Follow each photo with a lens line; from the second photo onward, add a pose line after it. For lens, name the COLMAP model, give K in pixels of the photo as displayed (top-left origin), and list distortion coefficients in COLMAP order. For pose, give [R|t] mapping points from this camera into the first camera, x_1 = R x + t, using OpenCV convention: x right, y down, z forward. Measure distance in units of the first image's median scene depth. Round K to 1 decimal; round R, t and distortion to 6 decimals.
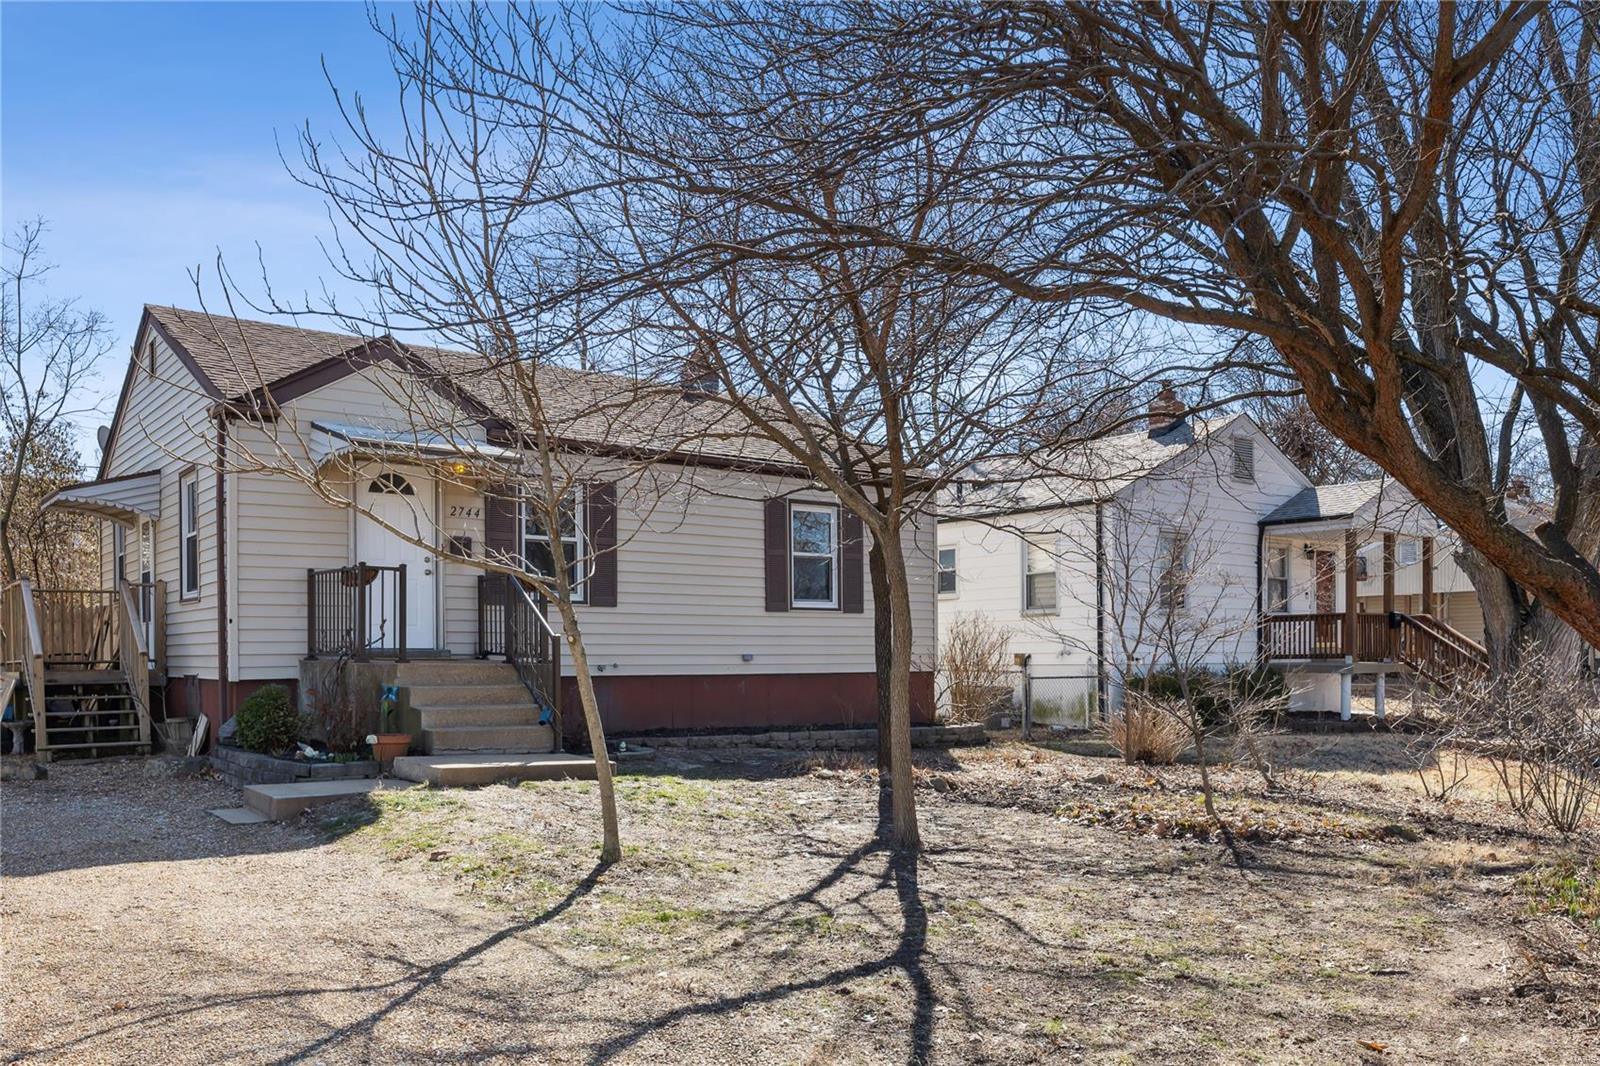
lens RADIAL K [[1282.6, 0, 800.0], [0, 1282.6, 535.7], [0, 0, 1]] dist [0.008750, -0.000150]
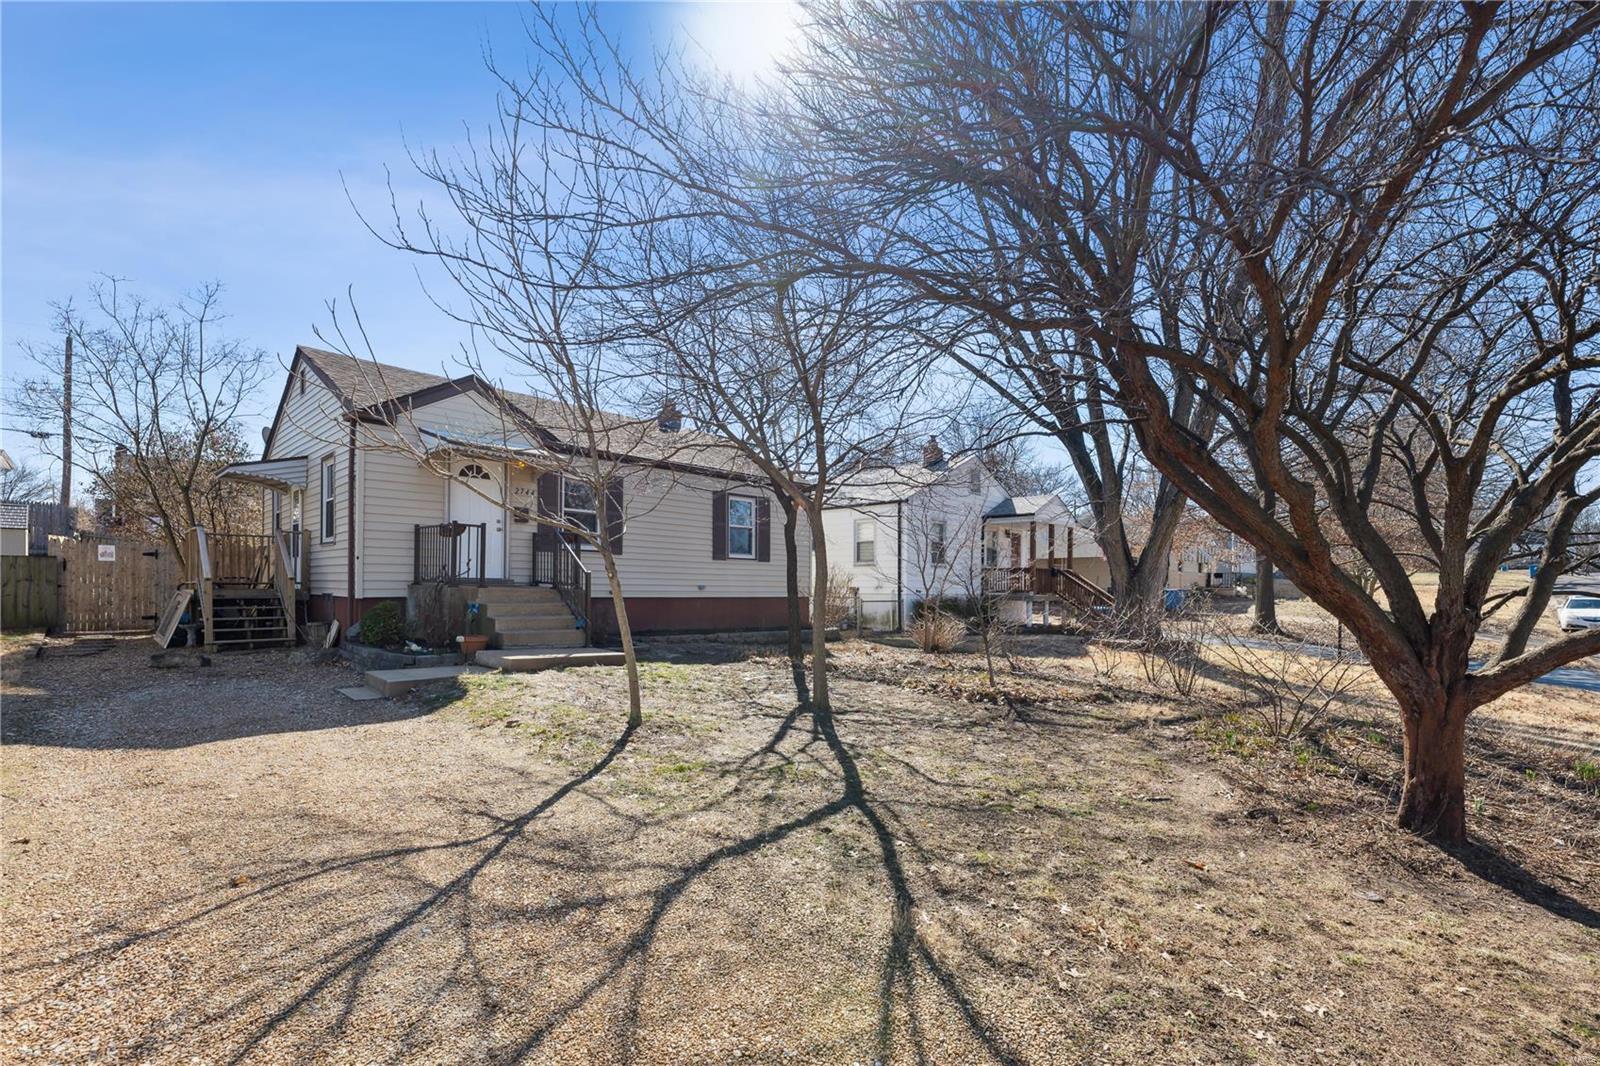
lens RADIAL K [[676.6, 0, 798.3], [0, 676.6, 538.1], [0, 0, 1]] dist [0.030455, 0.000544]
pose [[0.988161, 0.027891, 0.150866, -0.073013], [-0.031511, 0.999269, 0.021658, 0.012830], [-0.150152, -0.026156, 0.988317, 0.172404]]
